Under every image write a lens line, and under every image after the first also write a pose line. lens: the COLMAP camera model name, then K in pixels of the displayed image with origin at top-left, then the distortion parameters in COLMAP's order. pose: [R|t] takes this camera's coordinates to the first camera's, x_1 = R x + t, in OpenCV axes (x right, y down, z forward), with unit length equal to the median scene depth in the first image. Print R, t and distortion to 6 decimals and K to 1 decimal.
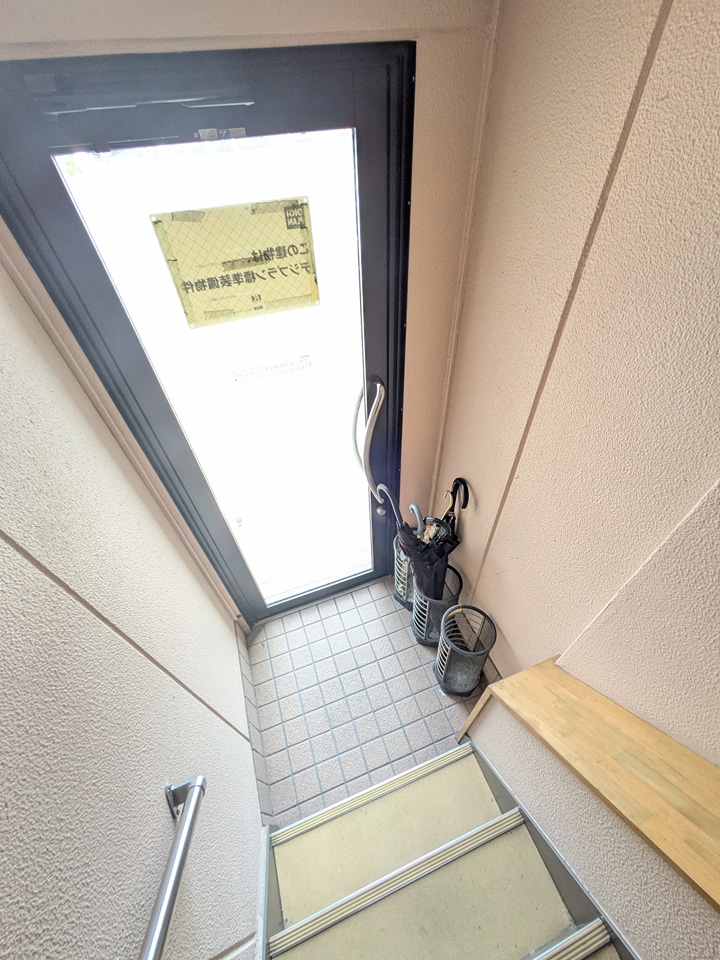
lens RADIAL K [[374.7, 0, 358.8], [0, 374.7, 479.6], [0, 0, 1]] dist [-0.005197, -0.000257]
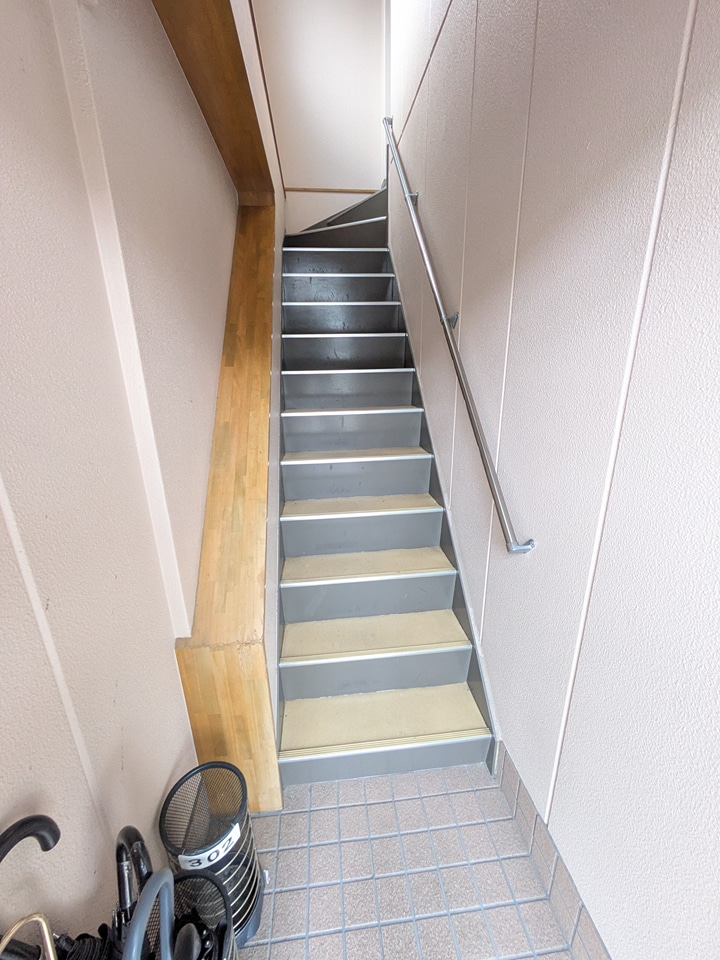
lens RADIAL K [[374.7, 0, 356.5], [0, 374.7, 478.0], [0, 0, 1]] dist [-0.005197, -0.000257]
pose [[-0.967842, -0.004650, 0.251517, -0.173113], [0.220179, 0.467921, 0.855904, -0.537126], [-0.121670, 0.883758, -0.451850, 1.210726]]
